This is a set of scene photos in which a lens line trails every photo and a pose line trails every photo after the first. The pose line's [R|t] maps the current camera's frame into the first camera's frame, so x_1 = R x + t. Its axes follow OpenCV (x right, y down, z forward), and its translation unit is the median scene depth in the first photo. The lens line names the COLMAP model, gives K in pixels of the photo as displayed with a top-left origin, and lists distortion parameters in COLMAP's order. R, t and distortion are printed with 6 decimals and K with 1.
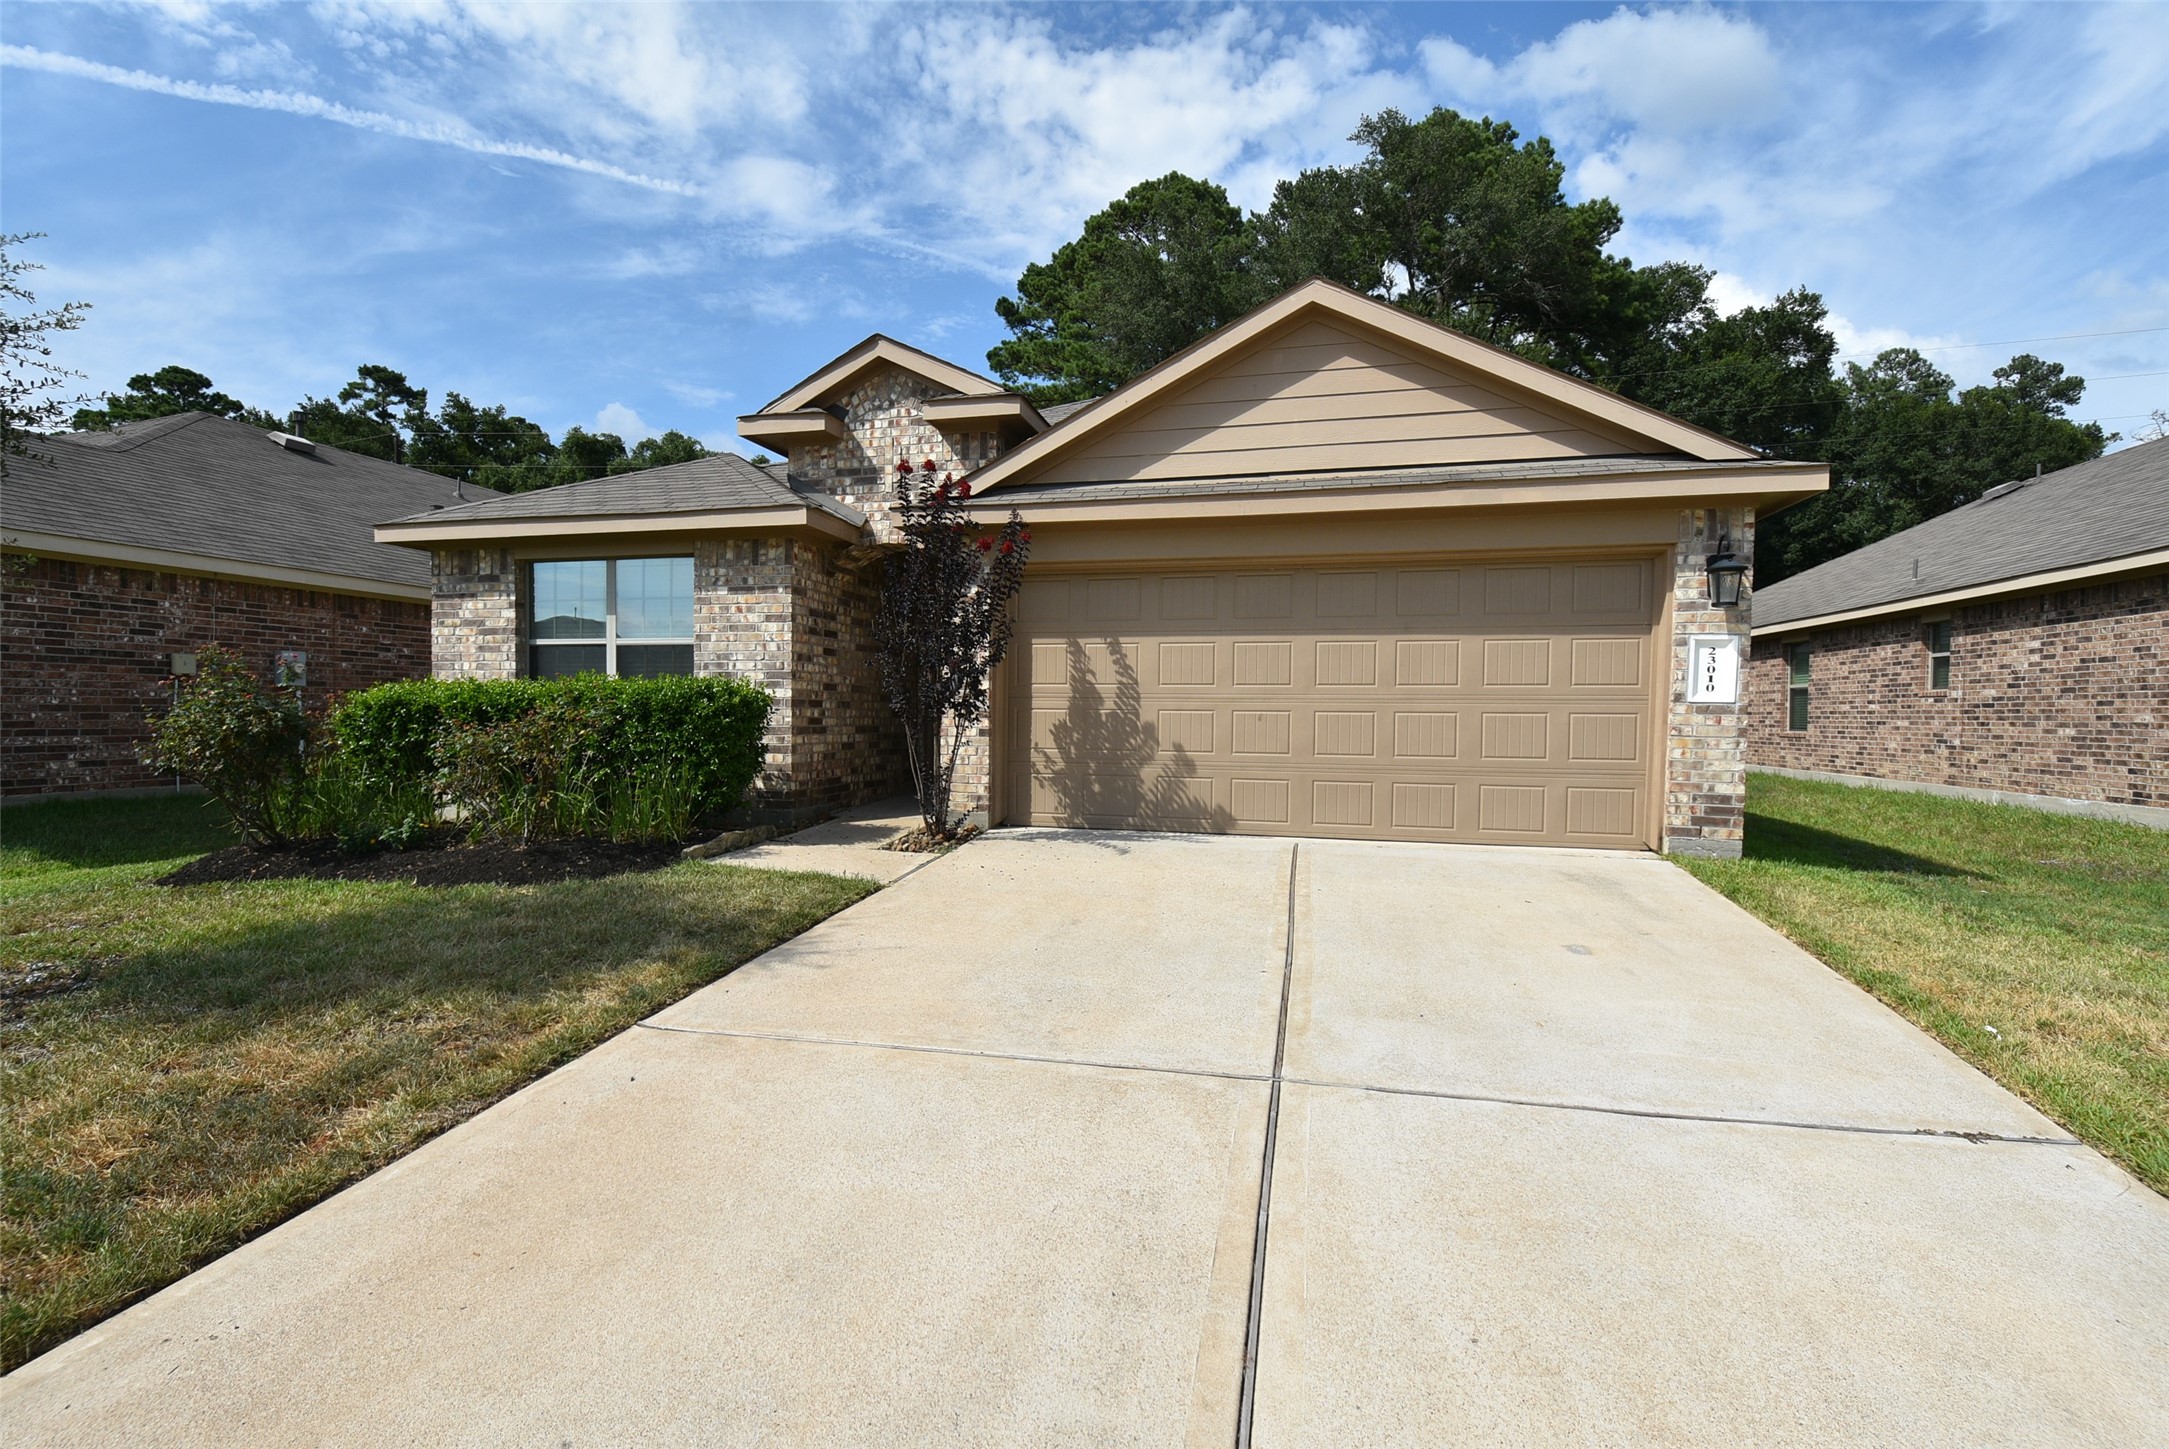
lens RADIAL K [[960.4, 0, 1086.6], [0, 960.4, 736.8], [0, 0, 1]] dist [0.012654, -0.021277]
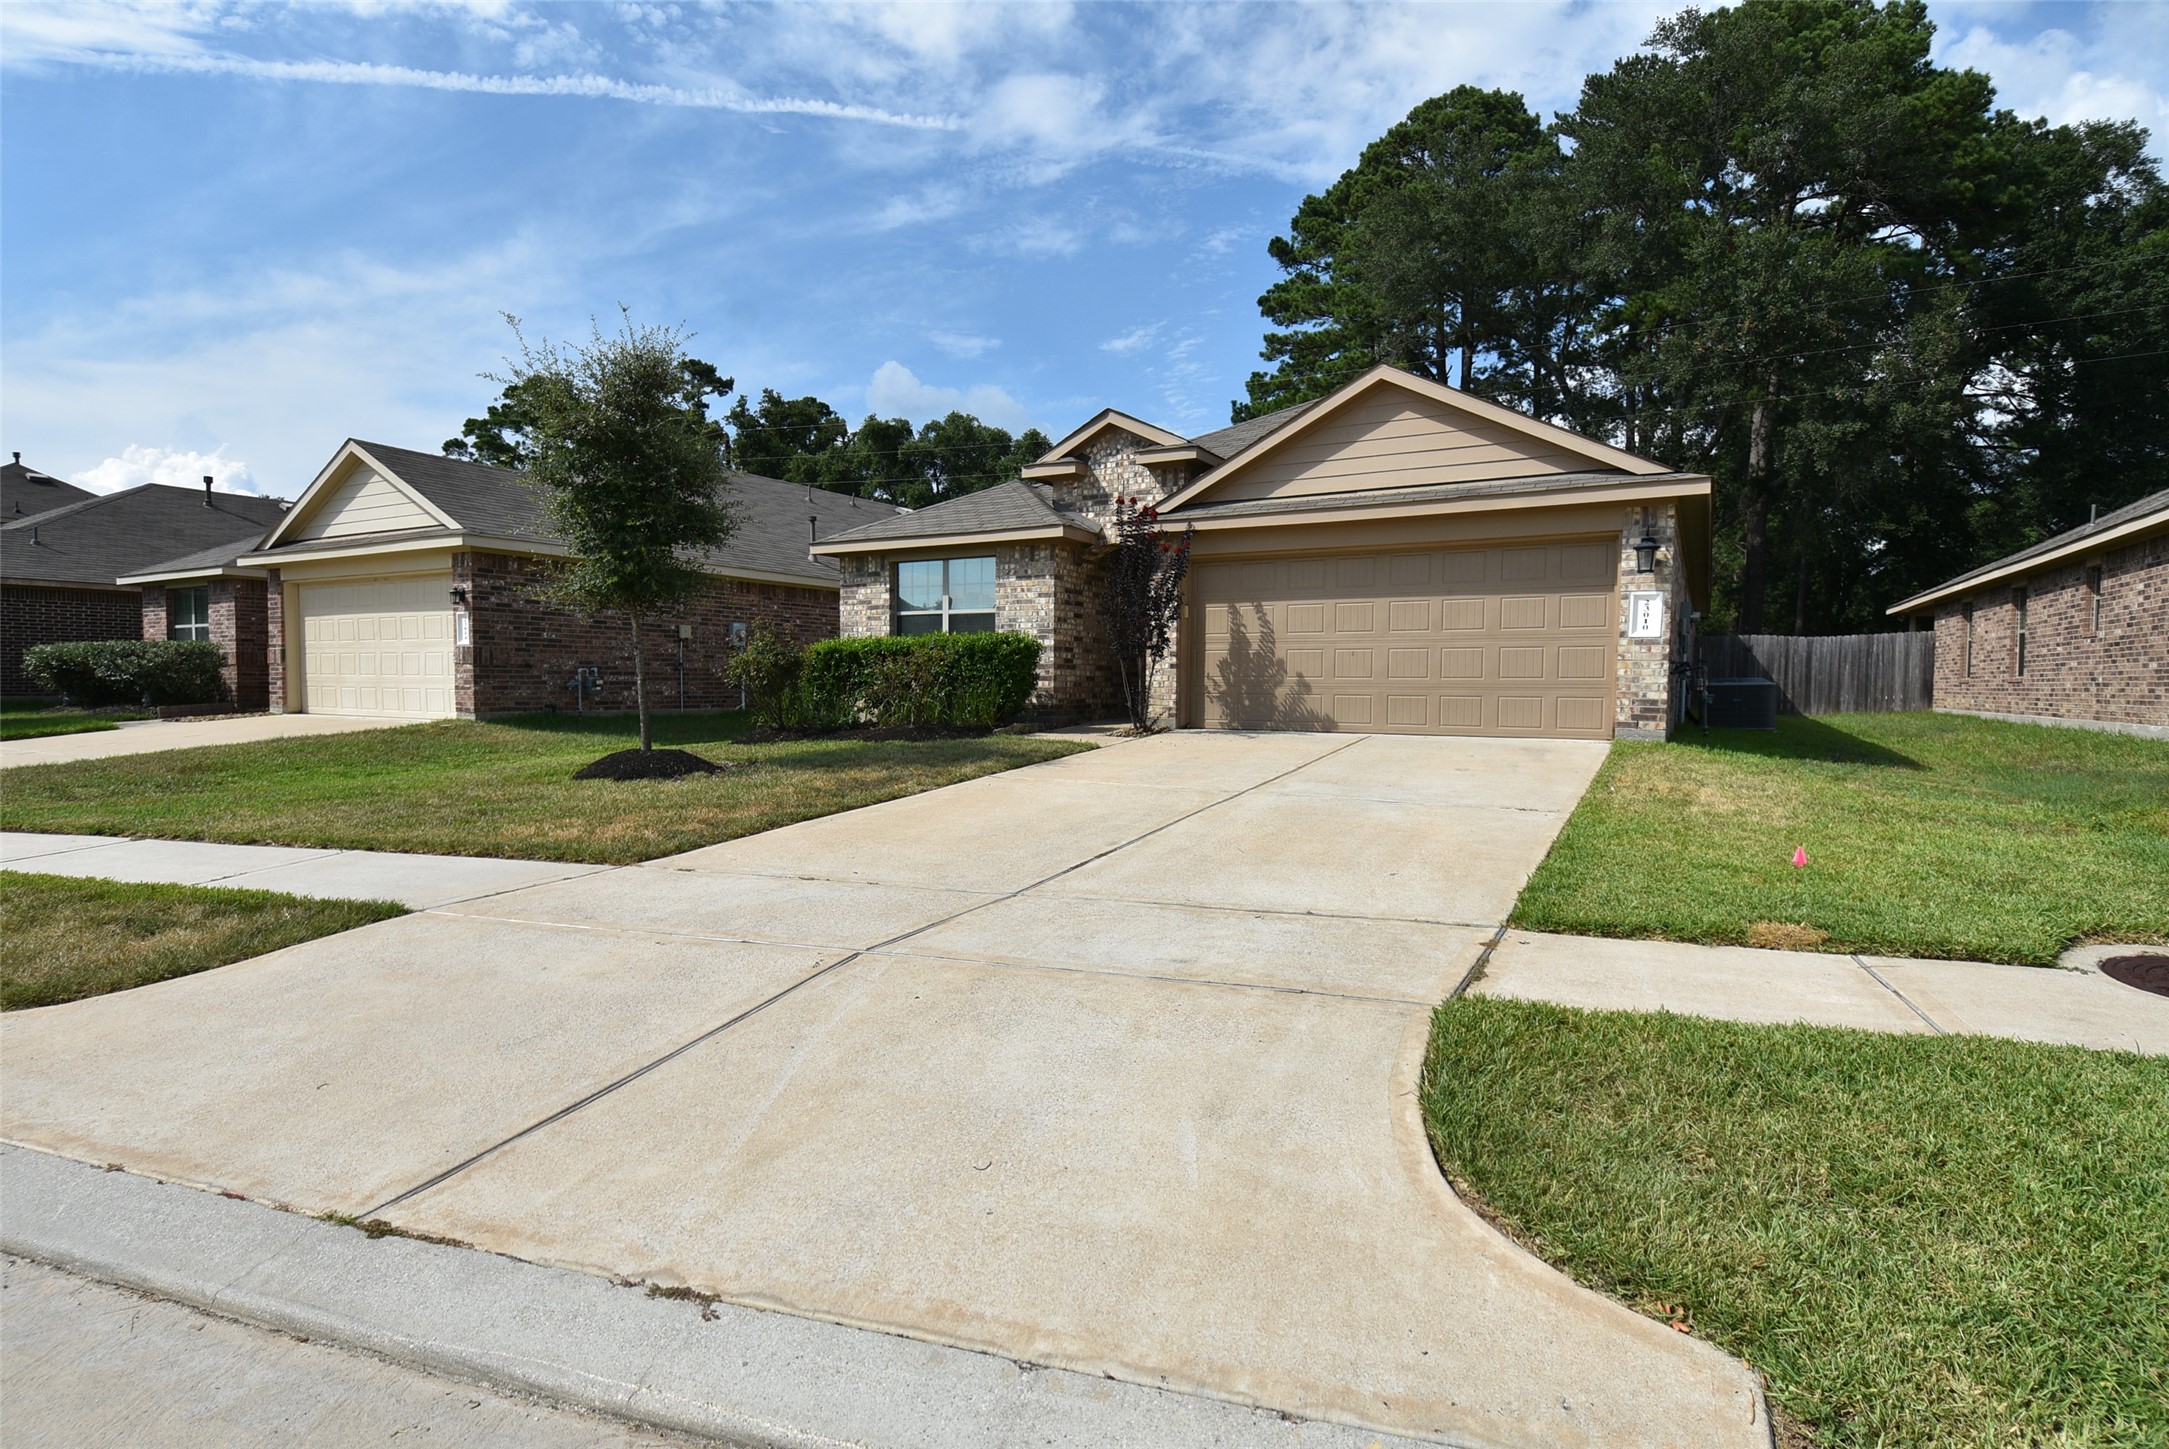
lens RADIAL K [[1111.3, 0, 1084.5], [0, 1111.3, 724.5], [0, 0, 1]] dist [0.003340, -0.000776]
pose [[0.963304, 0.006026, -0.268344, 0.210934], [-0.003425, 0.999943, 0.010160, 0.064431], [0.268389, -0.008868, 0.963270, -0.677610]]
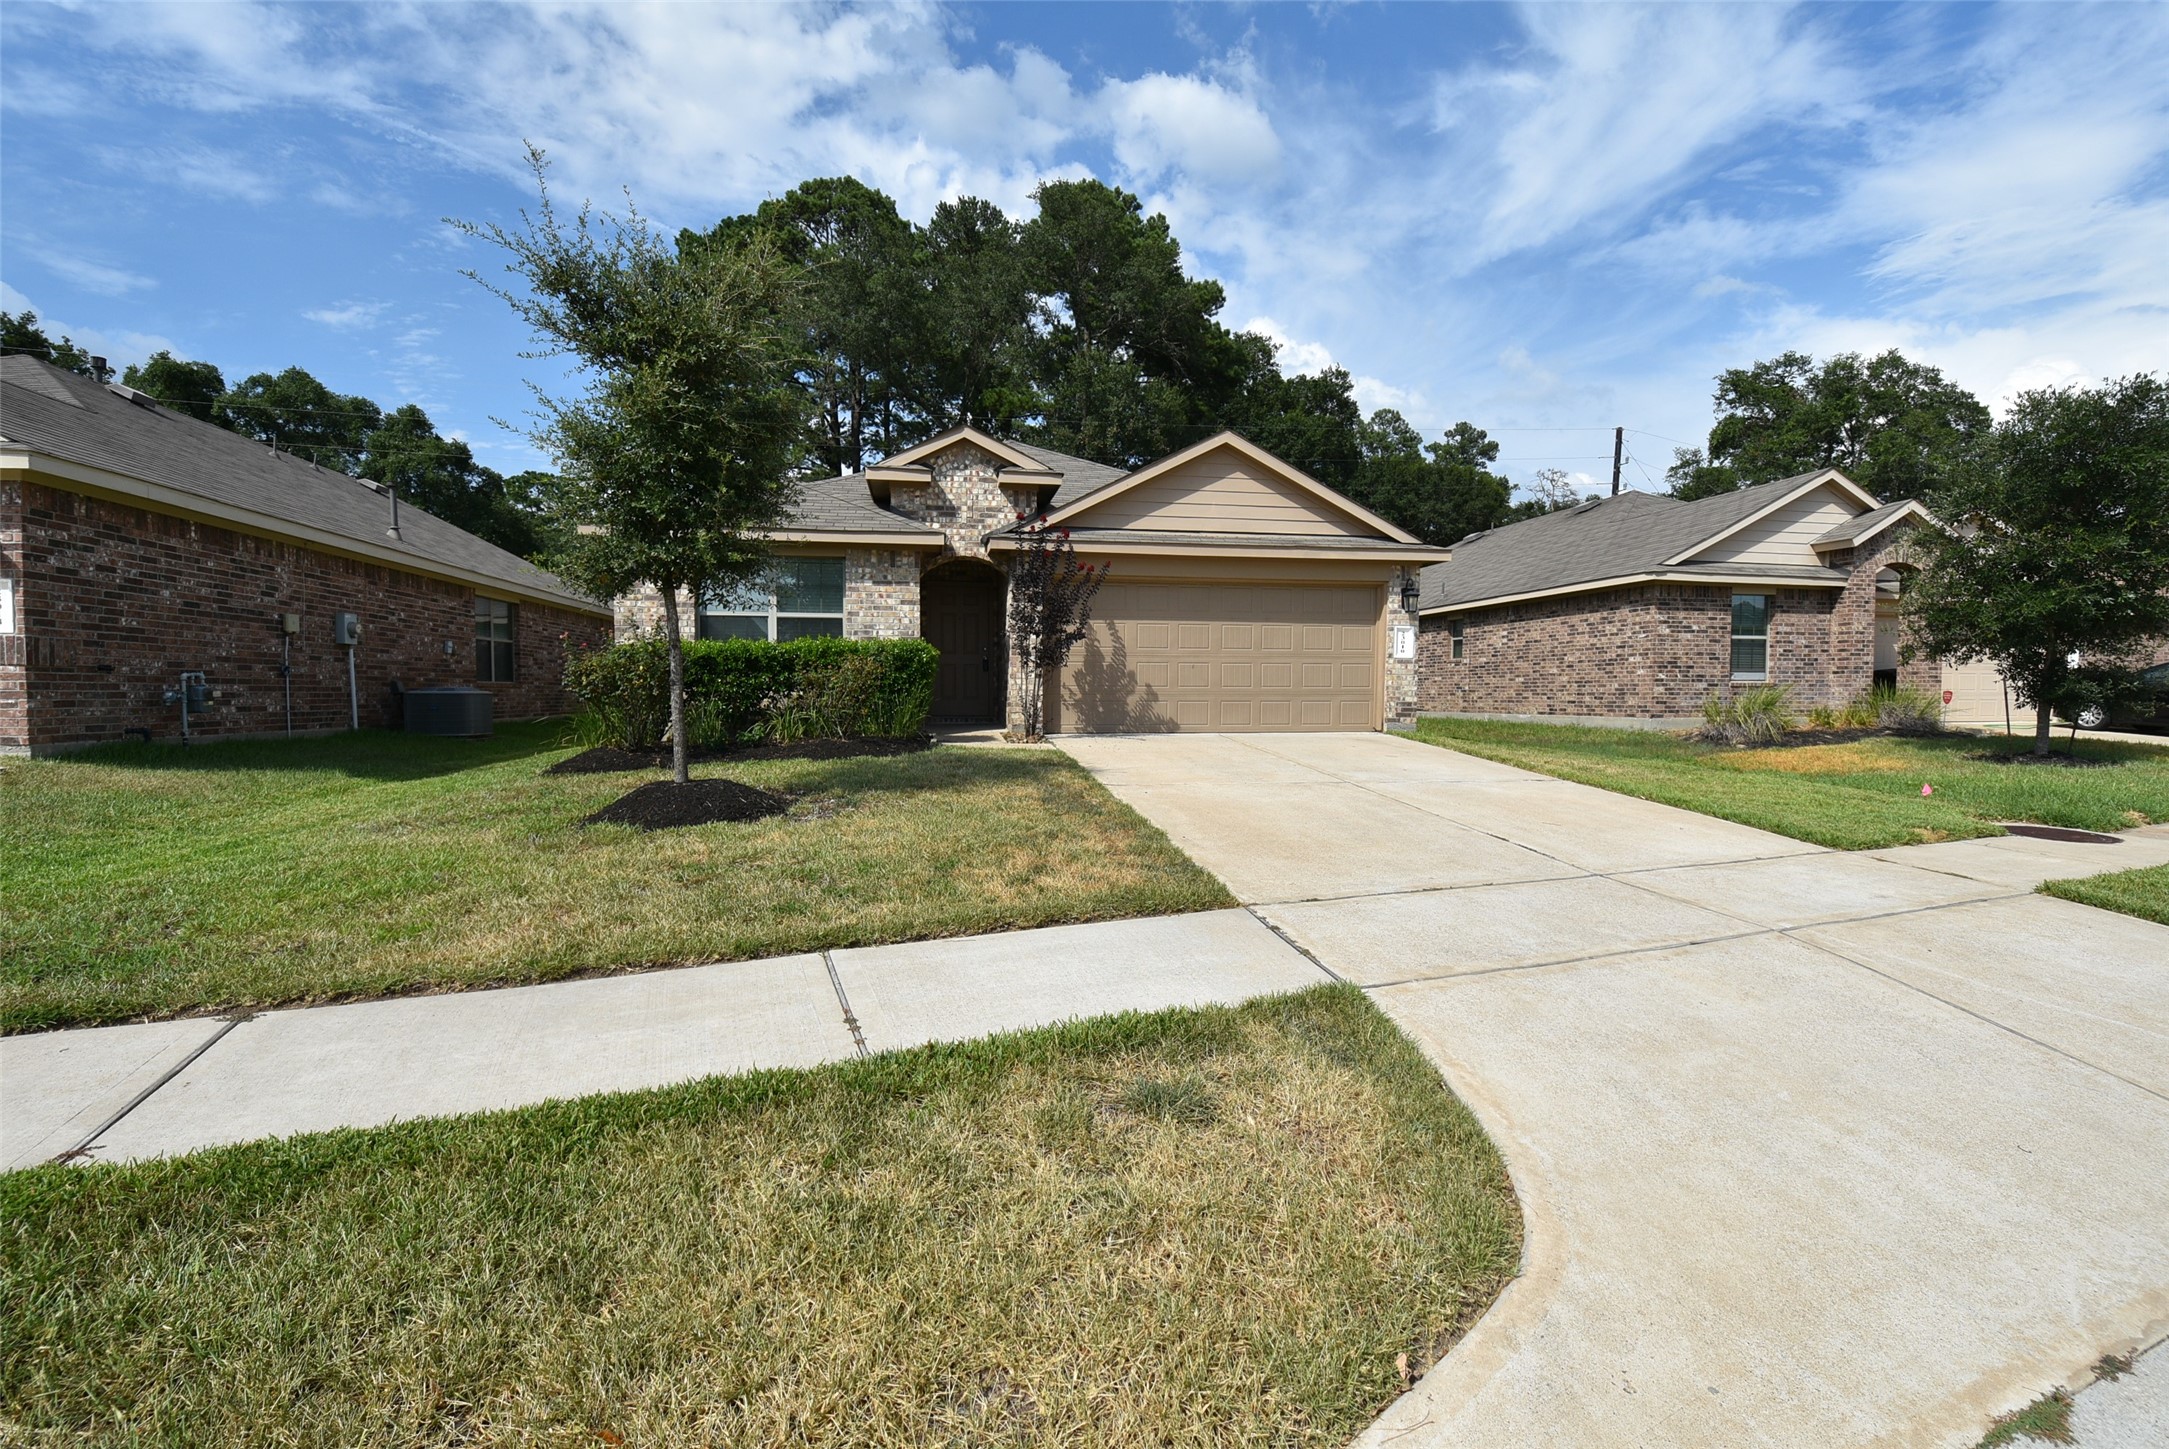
lens RADIAL K [[978.9, 0, 1084.5], [0, 978.9, 724.5], [0, 0, 1]] dist [0.013336, -0.017370]
pose [[0.913705, -0.020932, 0.405839, -0.648581], [0.017887, 0.999776, 0.011295, 0.054794], [-0.405985, -0.003061, 0.913875, -0.507725]]
